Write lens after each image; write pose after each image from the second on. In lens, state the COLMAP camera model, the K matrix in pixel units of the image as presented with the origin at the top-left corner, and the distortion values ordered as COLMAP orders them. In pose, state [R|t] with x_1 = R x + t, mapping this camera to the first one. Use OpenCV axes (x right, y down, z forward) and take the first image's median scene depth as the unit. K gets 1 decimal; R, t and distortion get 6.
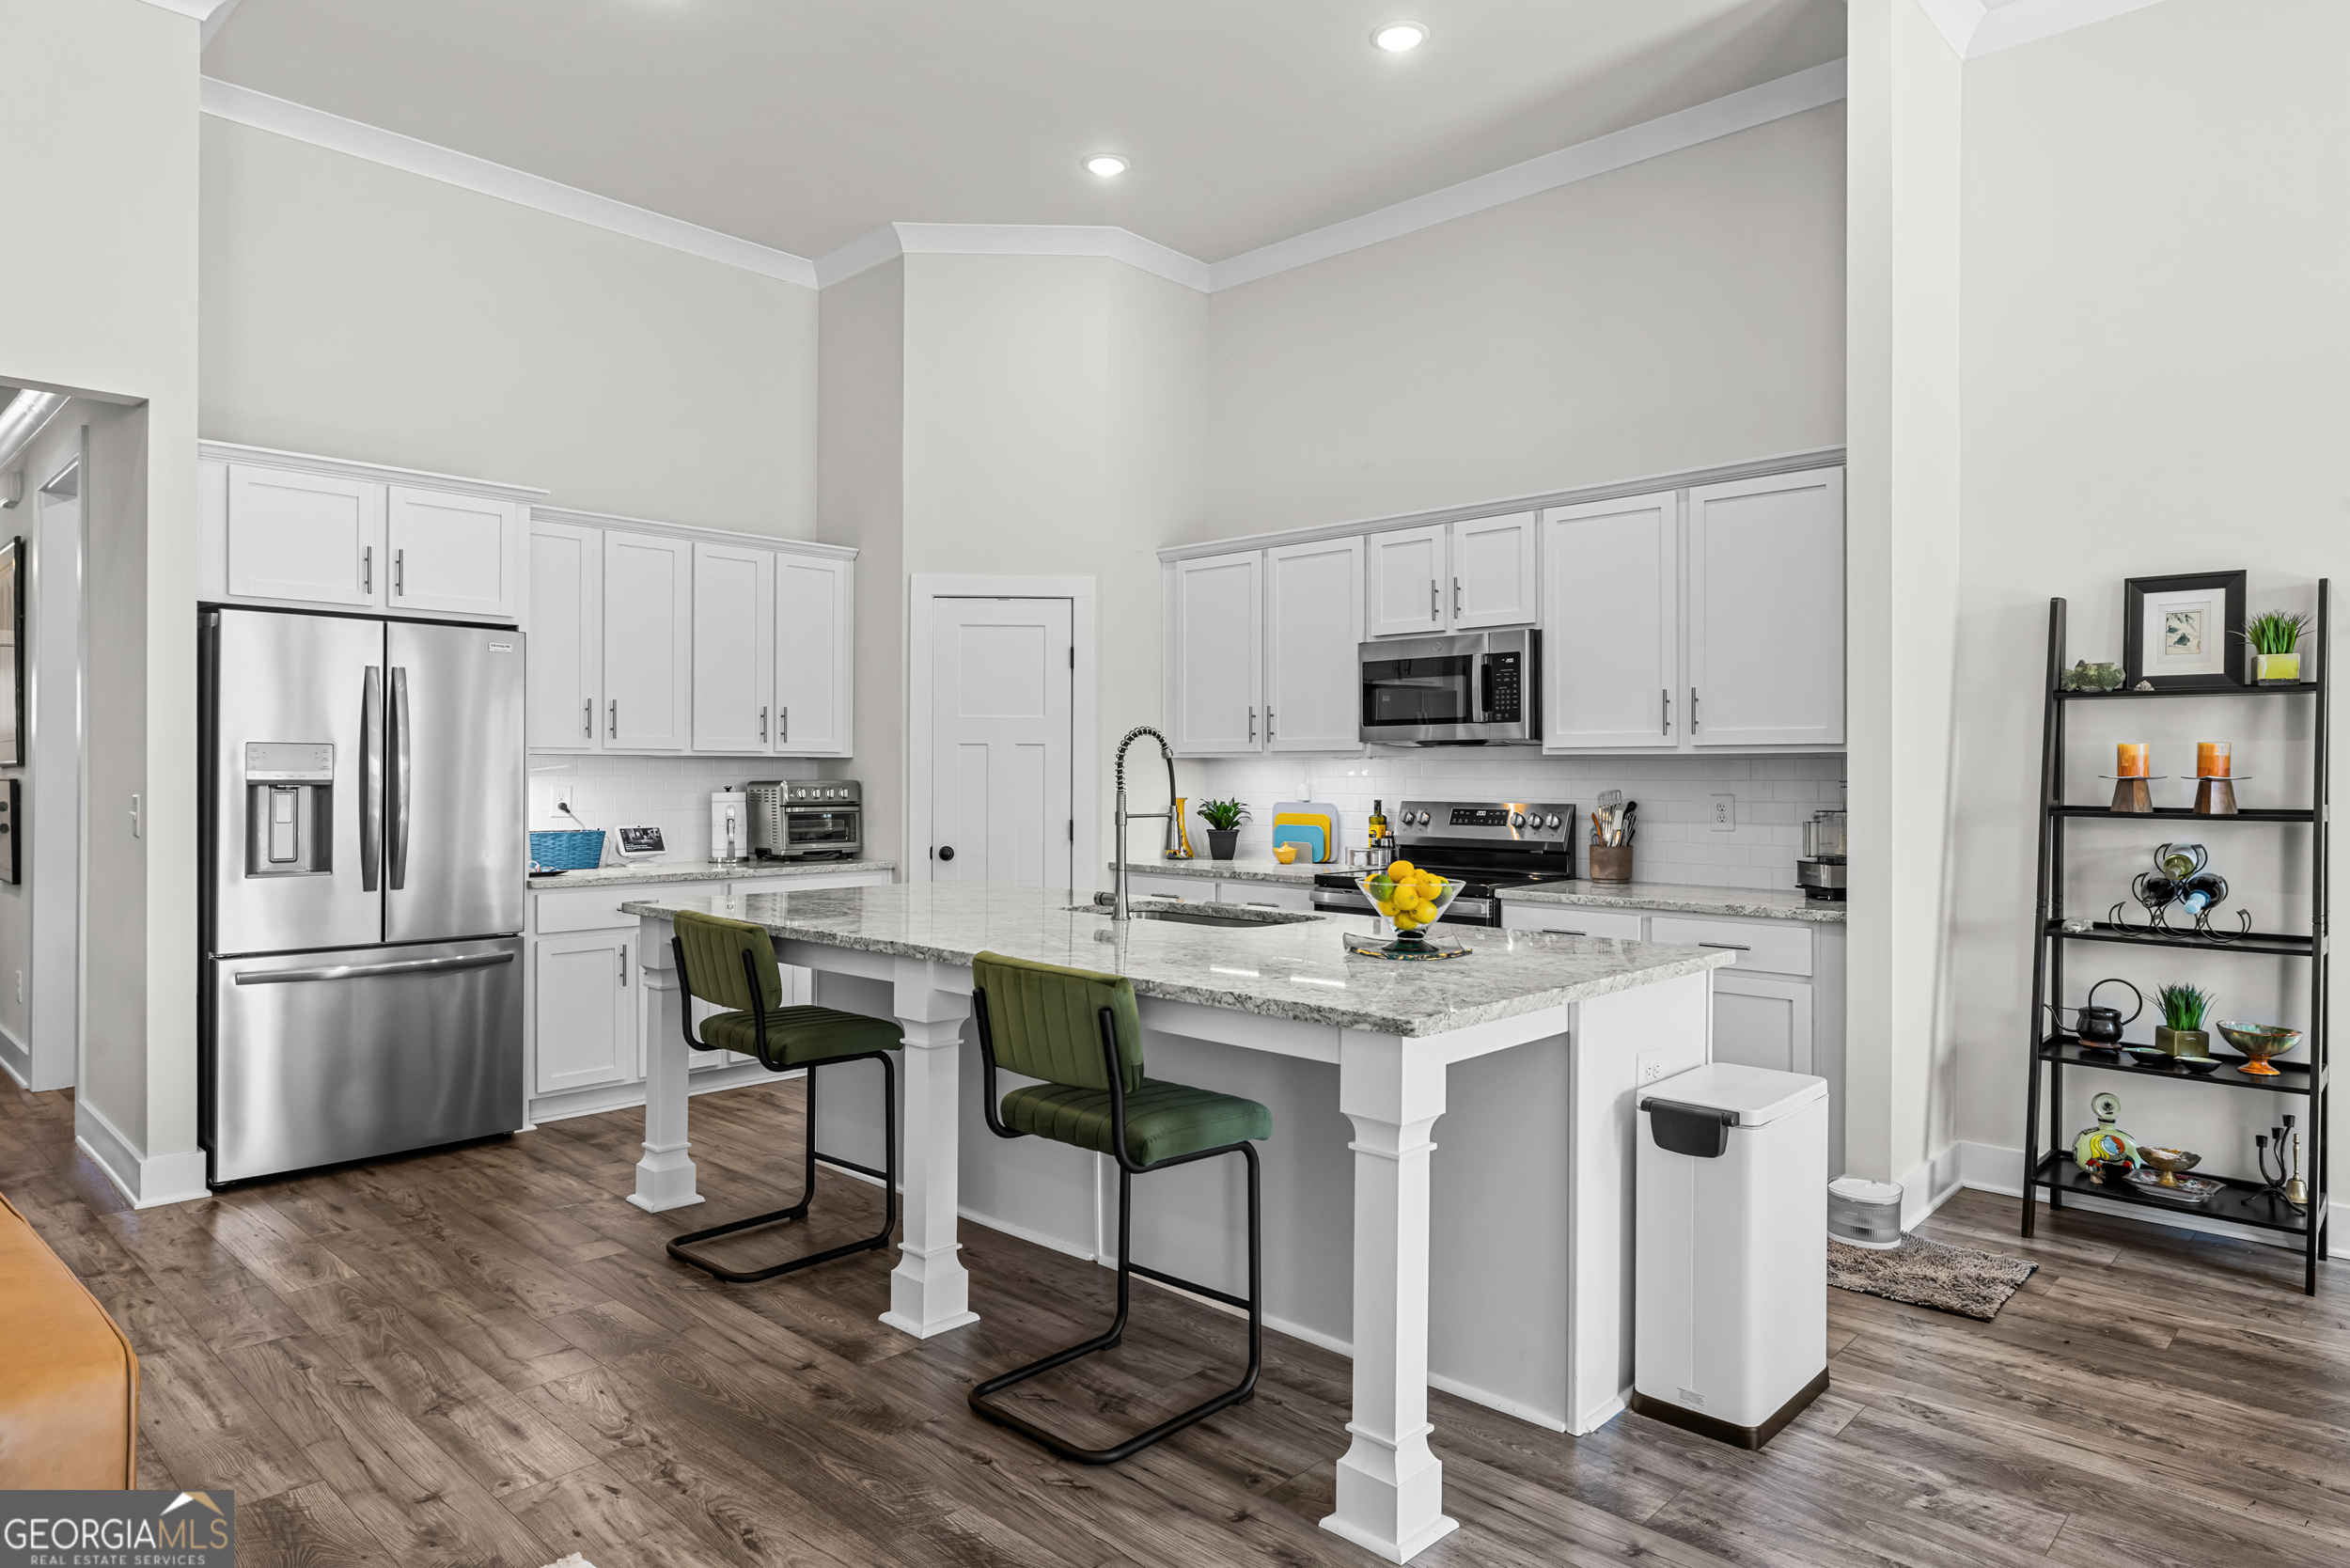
lens RADIAL K [[1383.6, 0, 1158.8], [0, 1383.6, 777.0], [0, 0, 1]] dist [-0.004831, 0.005619]
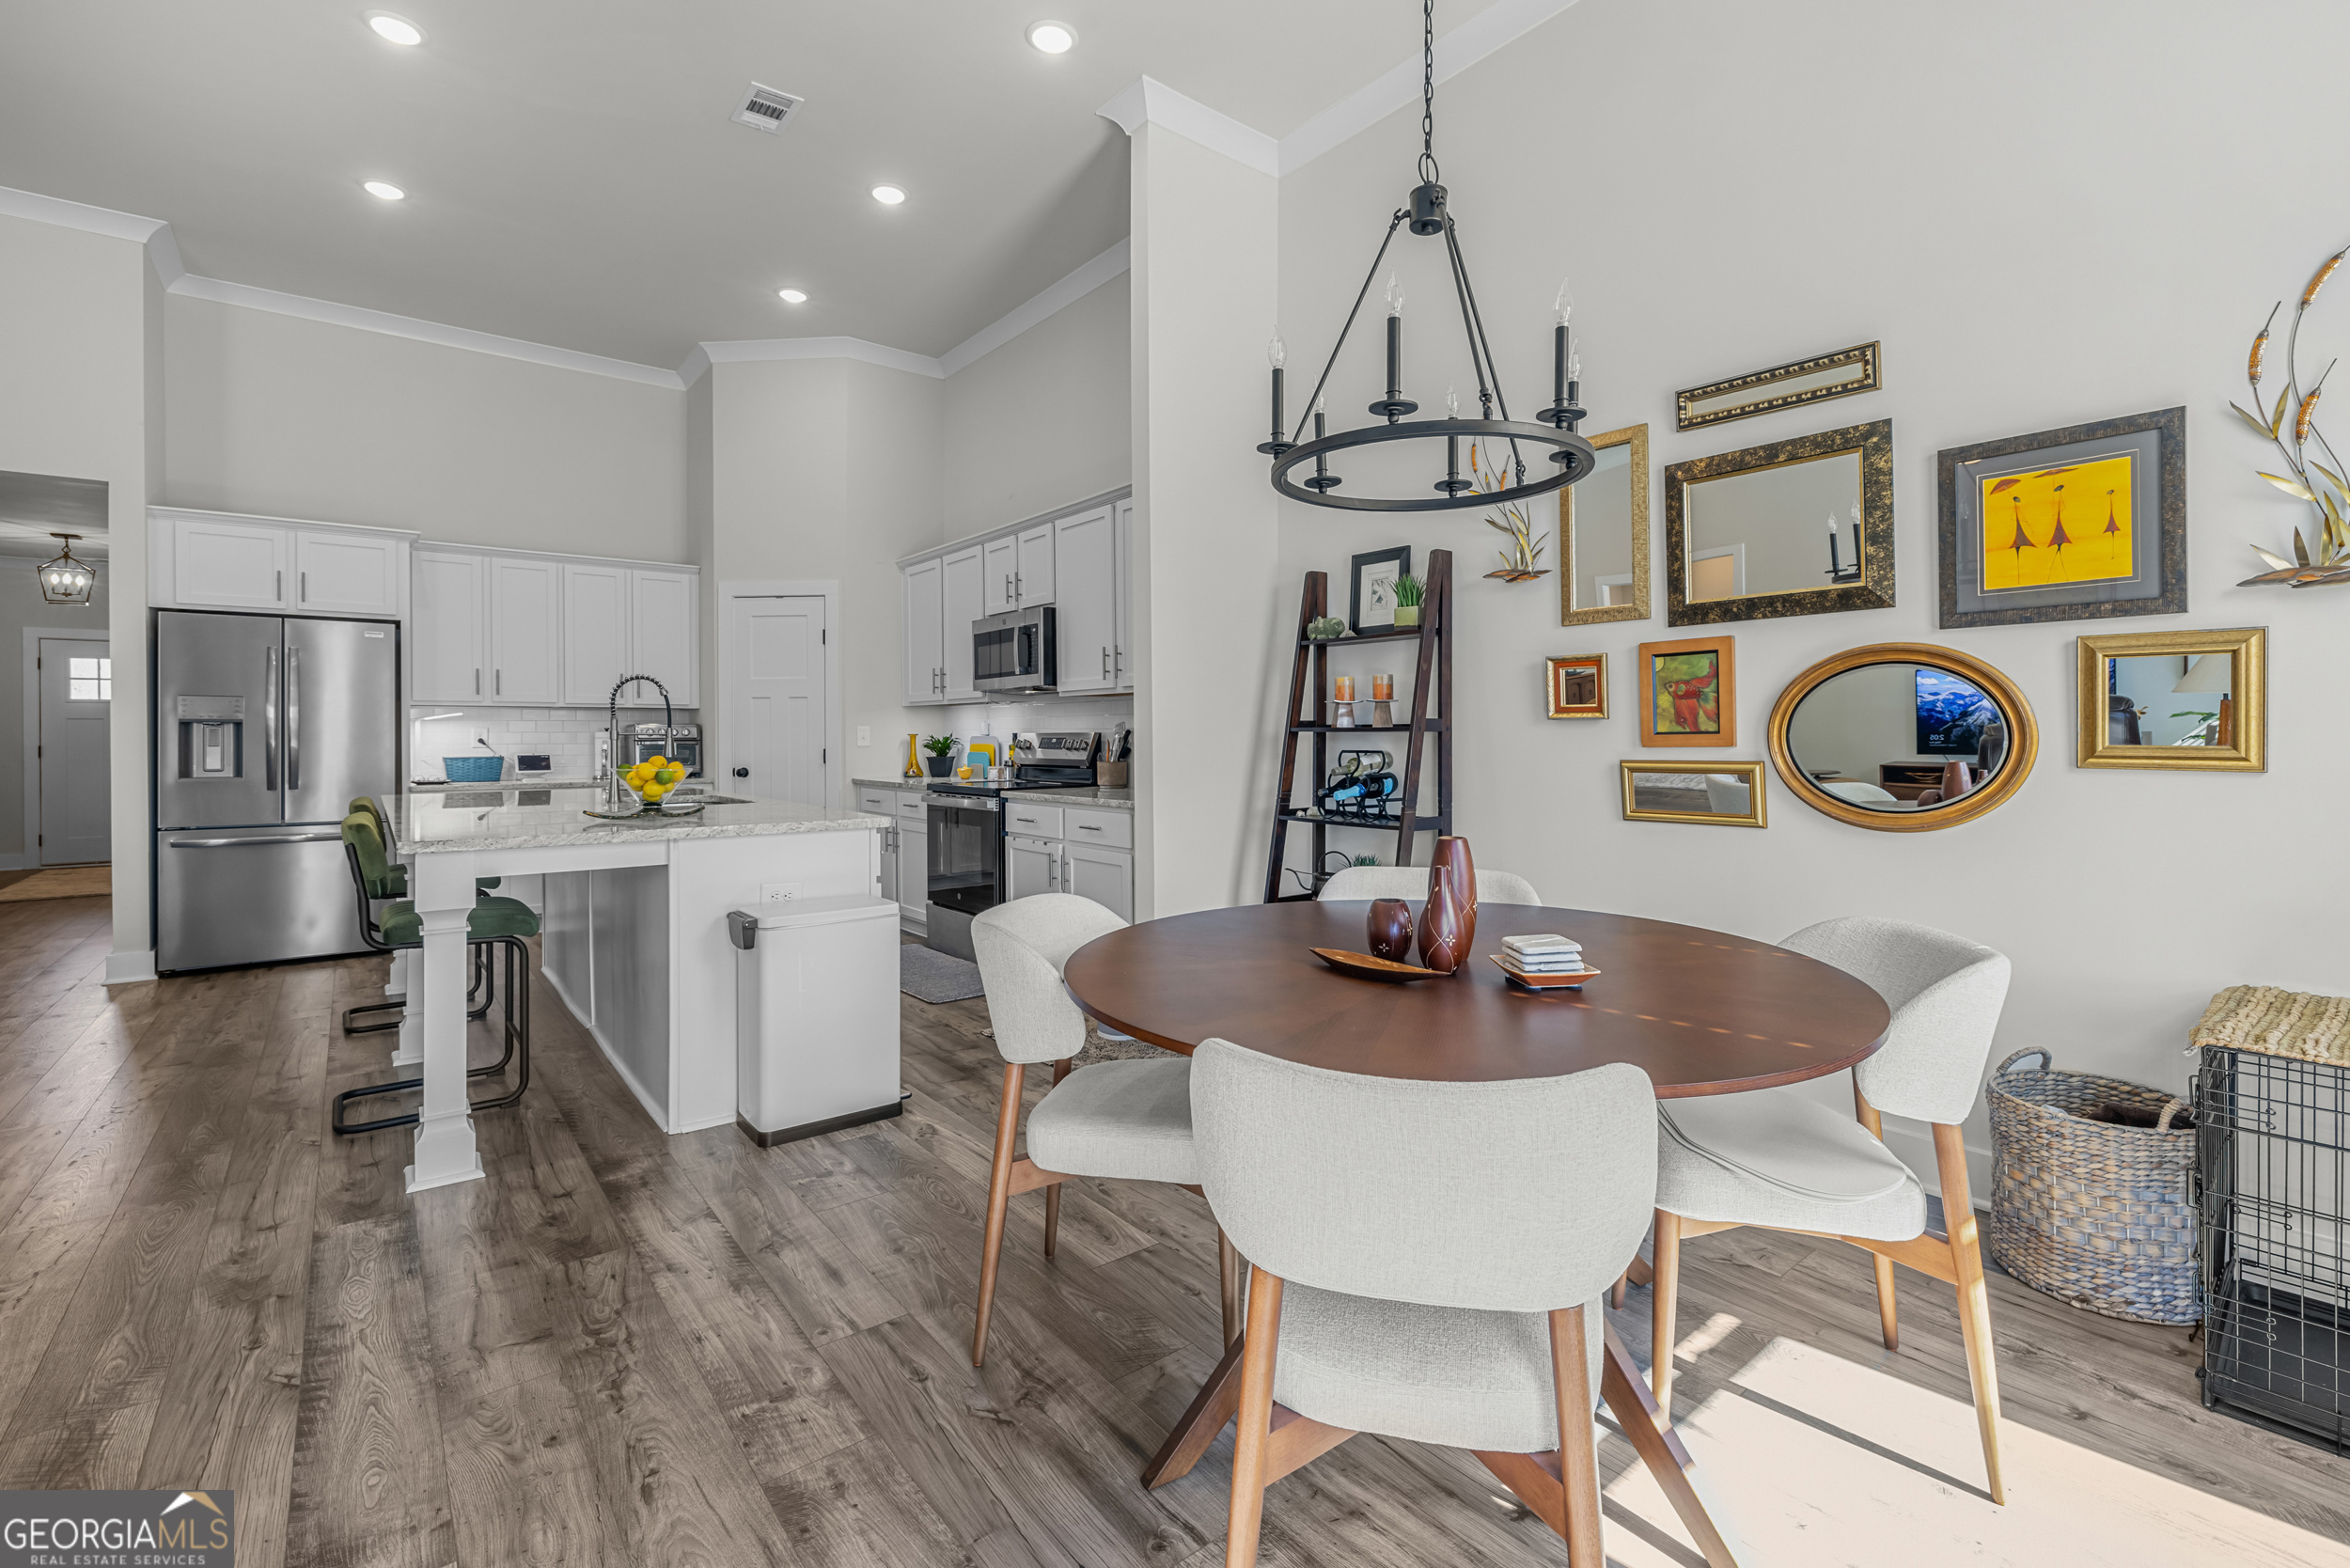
lens RADIAL K [[1020.5, 0, 1147.3], [0, 1020.5, 741.4], [0, 0, 1]] dist [0.002839, 0.001017]
pose [[0.990165, -0.006054, -0.139774, 0.459665], [0.006419, 0.999977, 0.002161, 0.024824], [0.139758, -0.003037, 0.990181, -0.009969]]
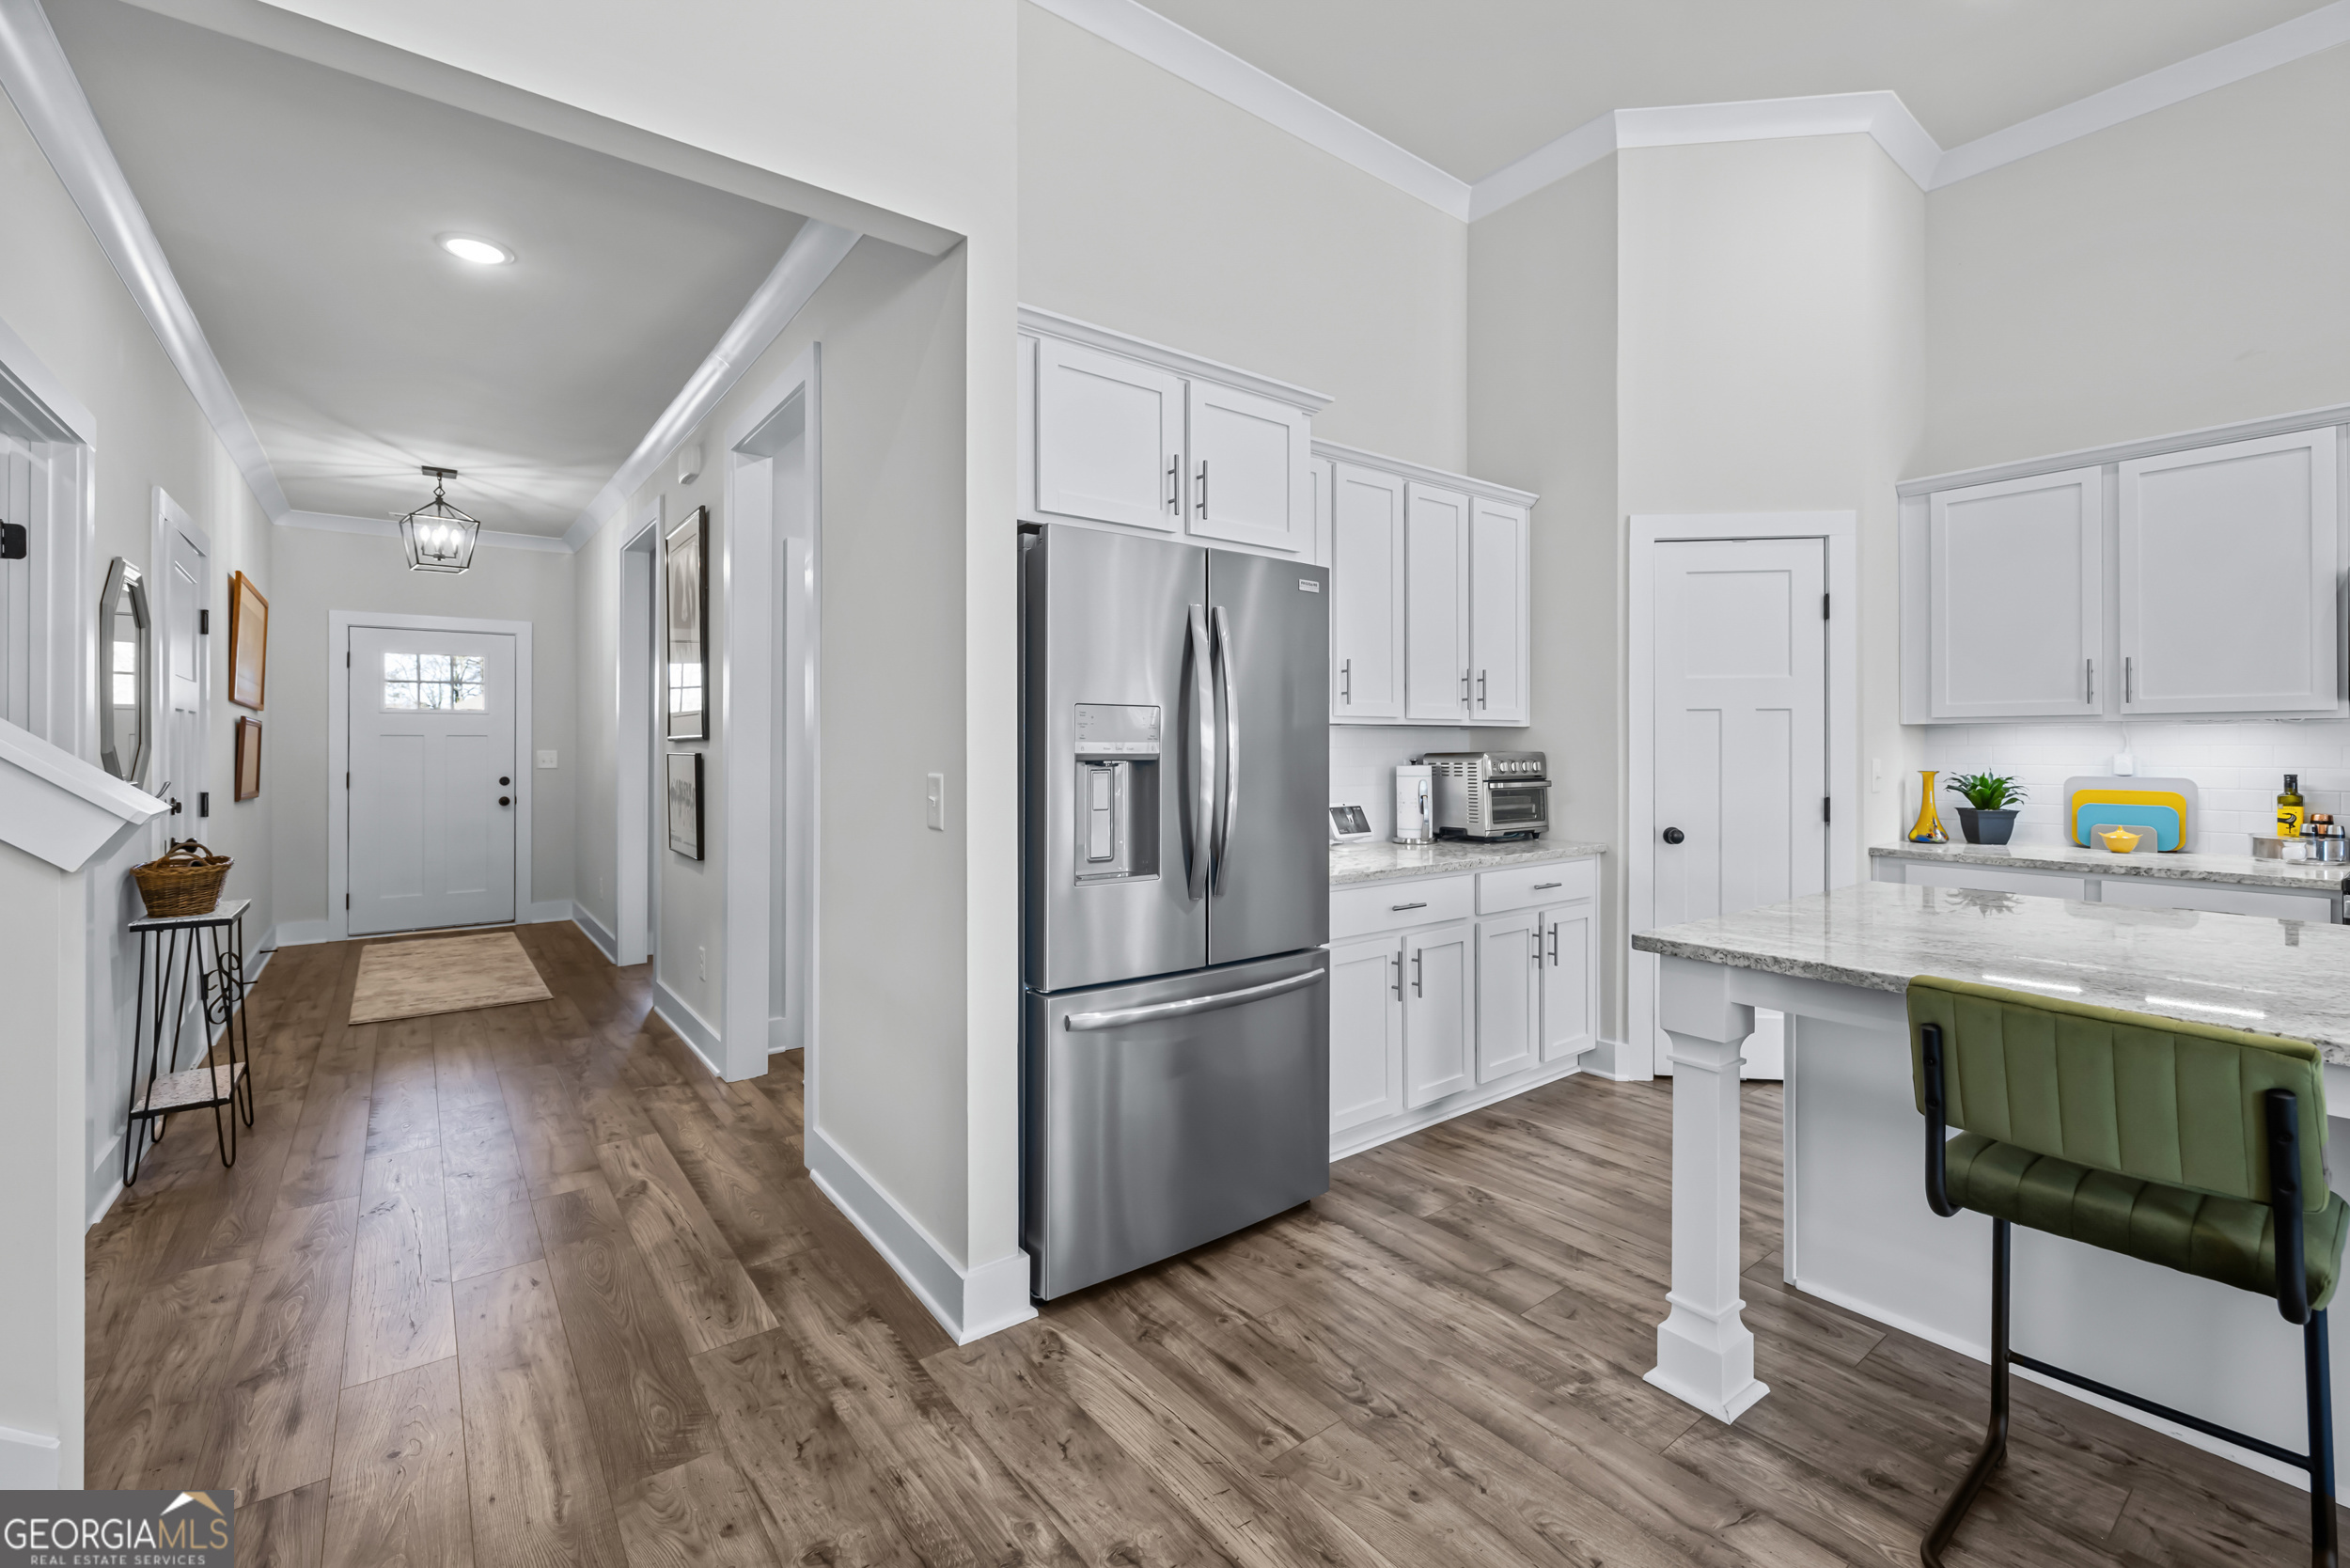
lens RADIAL K [[998.7, 0, 1181.9], [0, 998.7, 747.2], [0, 0, 1]] dist [0.003688, -0.000699]
pose [[0.988722, -0.004632, -0.149690, -0.393902], [0.004373, 0.999988, -0.002062, -0.000259], [0.149698, 0.001384, 0.988731, 0.359461]]
